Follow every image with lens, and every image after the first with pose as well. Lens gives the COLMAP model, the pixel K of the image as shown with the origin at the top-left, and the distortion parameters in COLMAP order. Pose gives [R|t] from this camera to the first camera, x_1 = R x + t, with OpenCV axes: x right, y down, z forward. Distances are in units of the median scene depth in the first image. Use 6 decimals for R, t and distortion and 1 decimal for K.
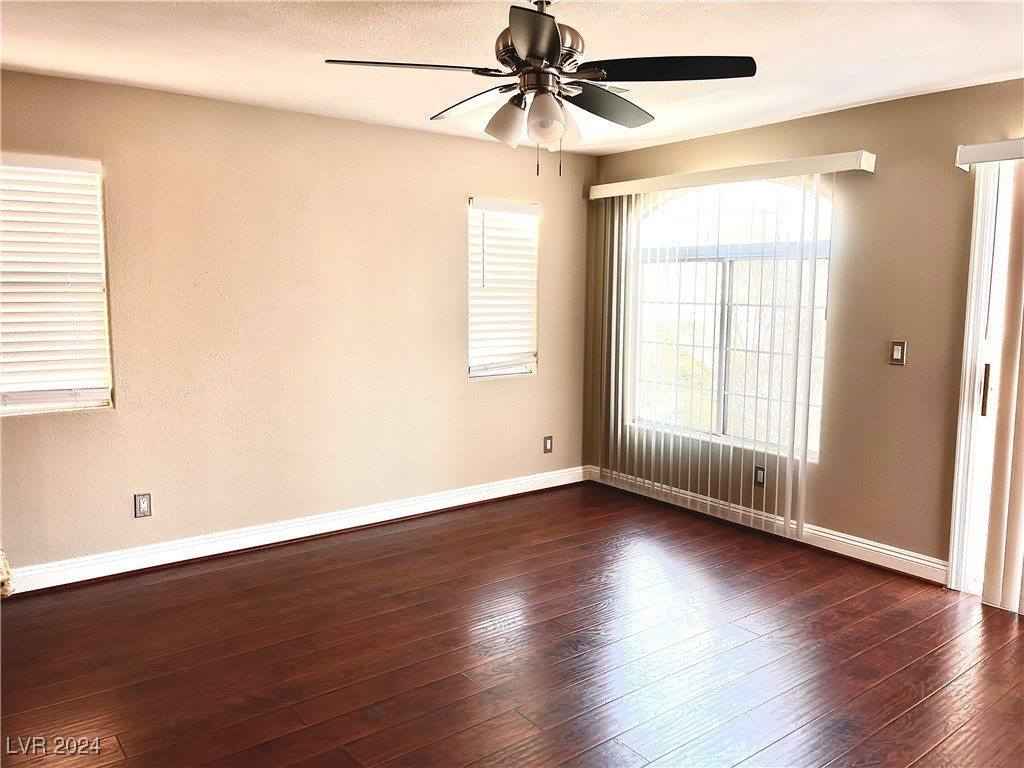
lens RADIAL K [[777.2, 0, 515.7], [0, 777.2, 384.2], [0, 0, 1]] dist [0.057683, -0.063283]
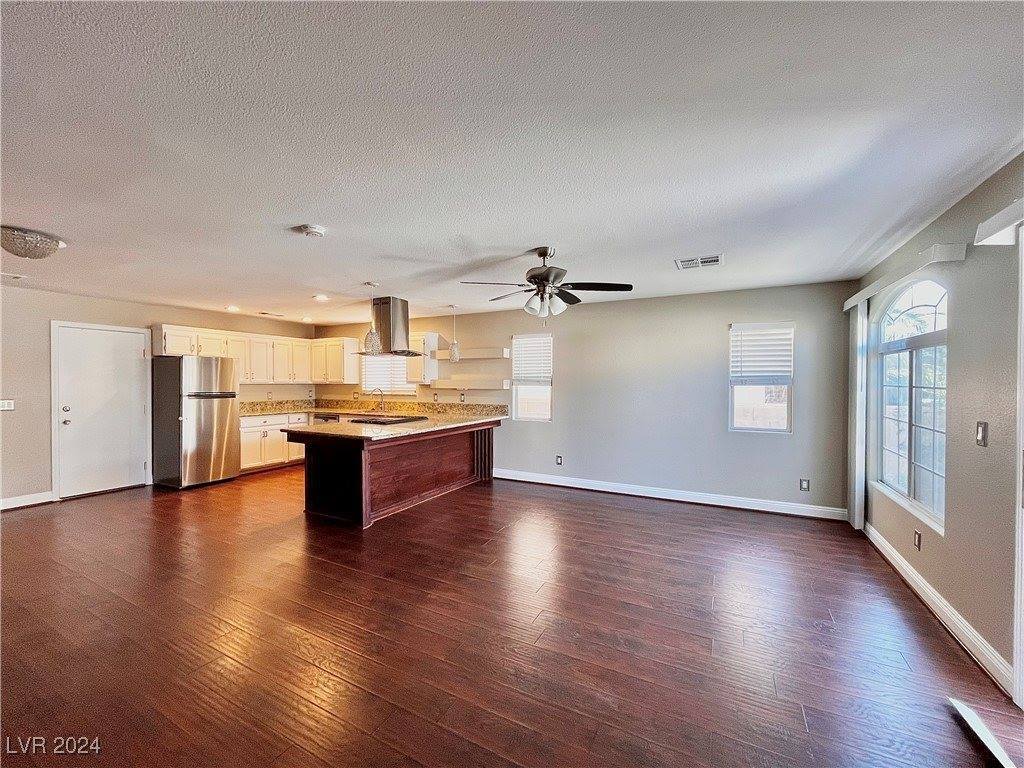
lens RADIAL K [[414.6, 0, 511.6], [0, 414.6, 387.4], [0, 0, 1]] dist [-0.000413, -0.000060]
pose [[0.417611, 0.006026, -0.908606, 0.576282], [-0.112441, 0.992635, -0.045096, -0.005157], [0.901642, 0.120997, 0.415213, 0.203690]]
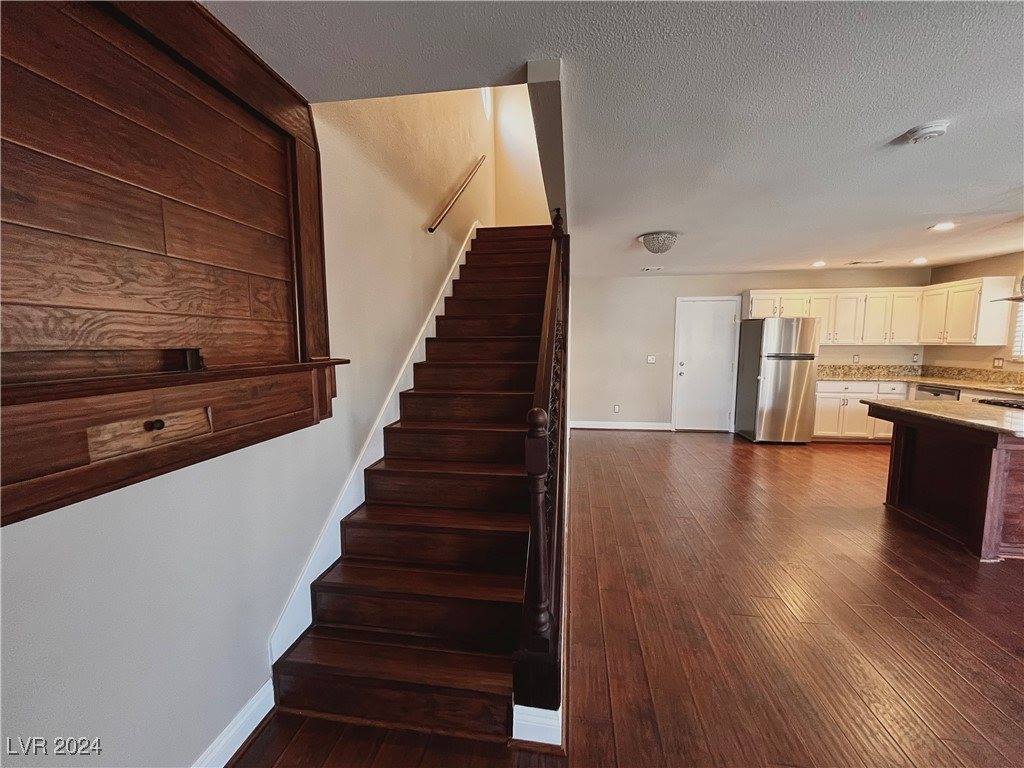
lens RADIAL K [[414.6, 0, 510.8], [0, 414.6, 386.9], [0, 0, 1]] dist [-0.000413, -0.000060]
pose [[-0.720217, 0.069961, -0.690212, 0.536231], [-0.088520, 0.977503, 0.191449, -0.011466], [0.688078, 0.198983, -0.697821, 0.220056]]
